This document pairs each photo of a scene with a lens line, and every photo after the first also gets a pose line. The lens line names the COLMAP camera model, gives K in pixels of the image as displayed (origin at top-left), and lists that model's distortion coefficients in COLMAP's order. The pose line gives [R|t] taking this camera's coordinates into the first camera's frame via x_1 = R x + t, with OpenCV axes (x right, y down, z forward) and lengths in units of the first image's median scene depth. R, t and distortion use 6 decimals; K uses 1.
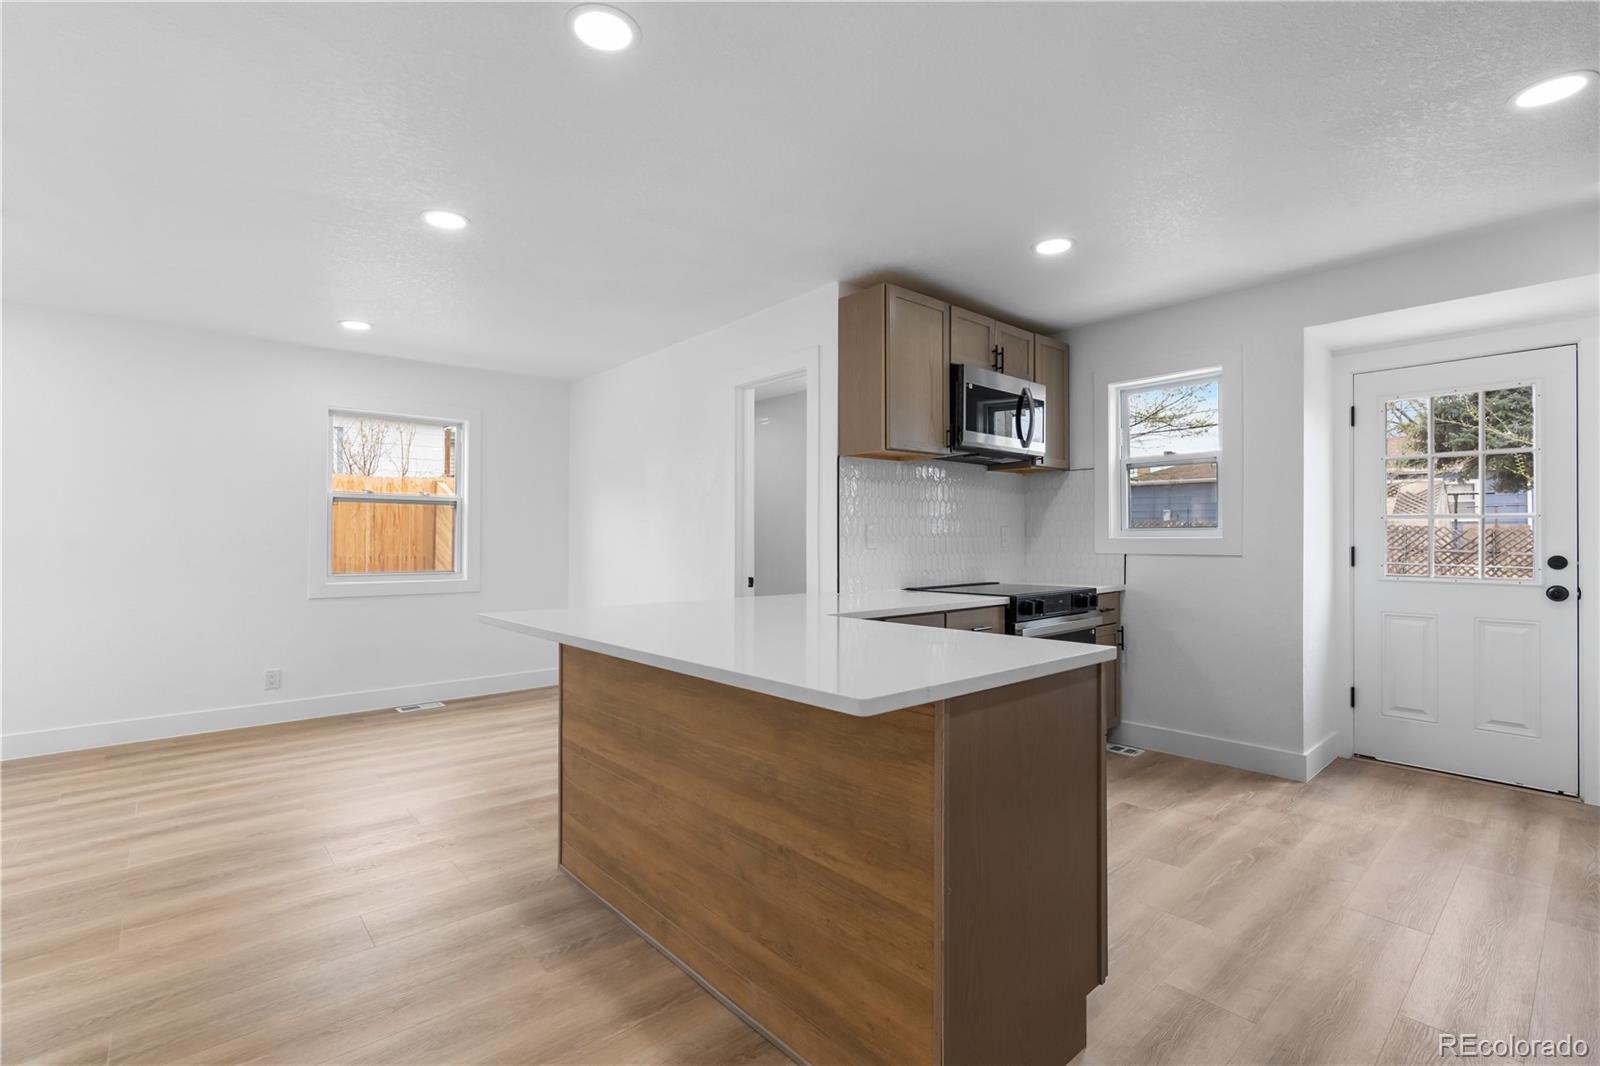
lens RADIAL K [[715.2, 0, 824.9], [0, 715.2, 530.9], [0, 0, 1]] dist [0.046343, 0.000233]
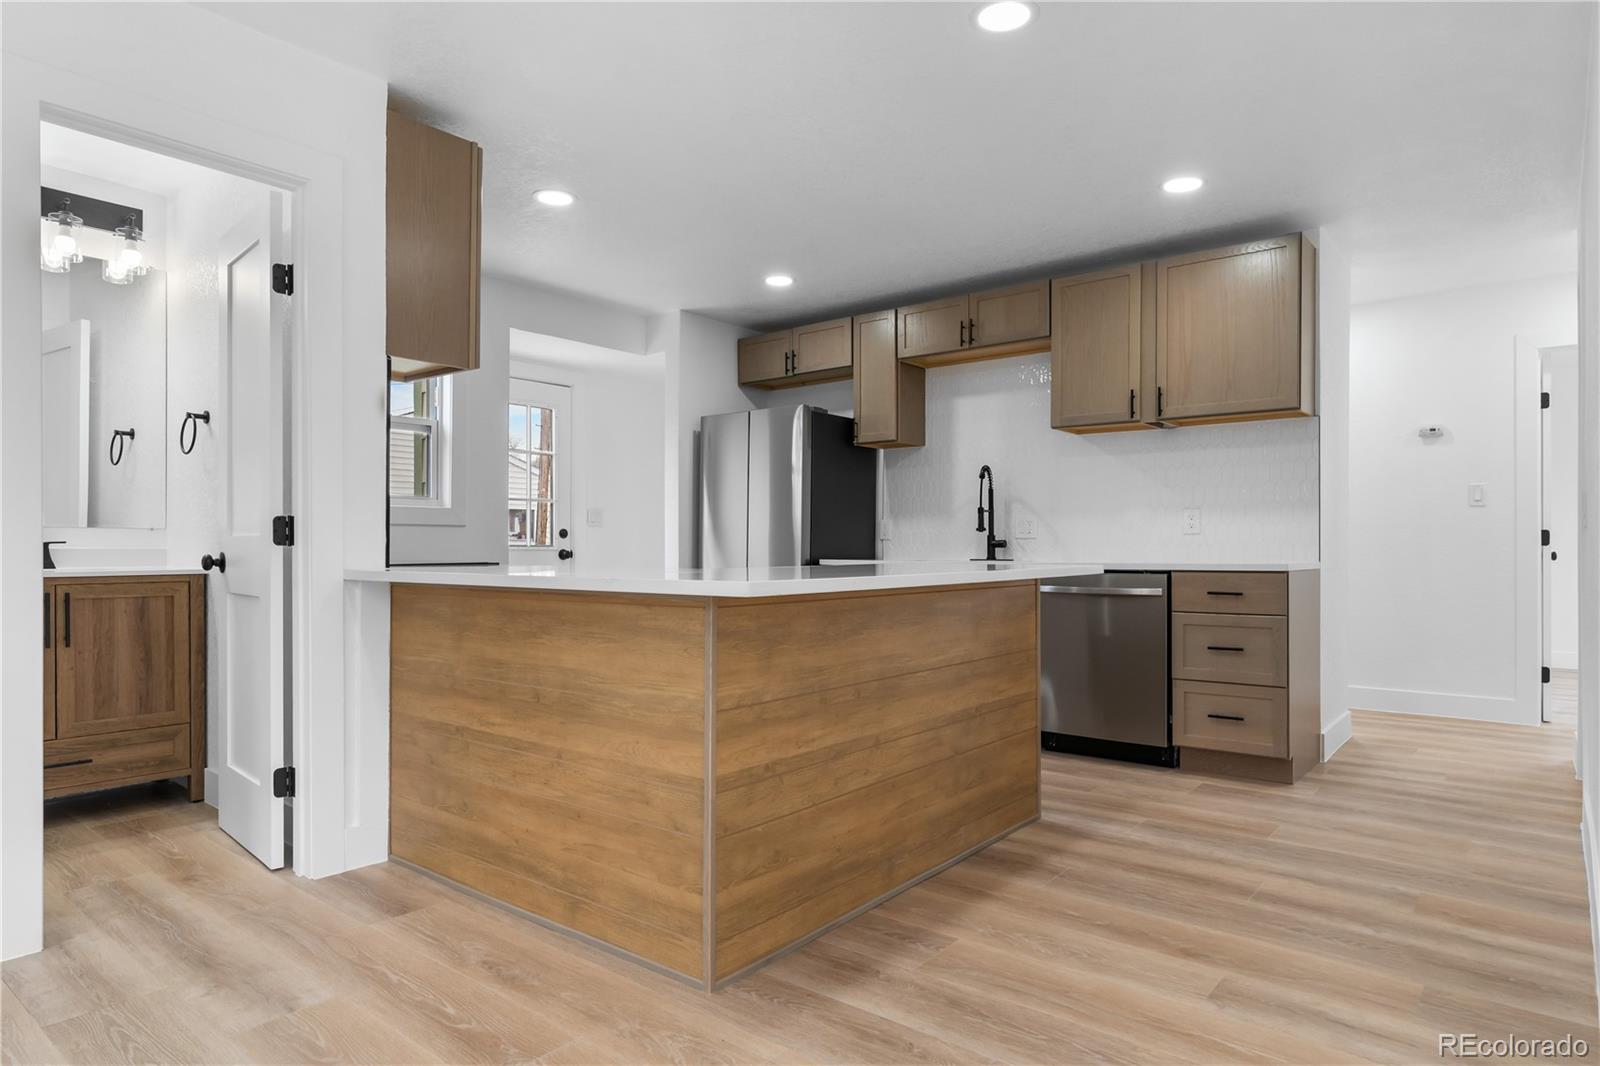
lens RADIAL K [[920.8, 0, 799.2], [0, 920.8, 555.9], [0, 0, 1]] dist [-0.017628, 0.047028]
pose [[-0.145388, -0.002207, 0.989372, -1.245009], [-0.008943, 0.999960, 0.000917, 0.114959], [-0.989334, -0.008715, -0.145402, 1.153416]]
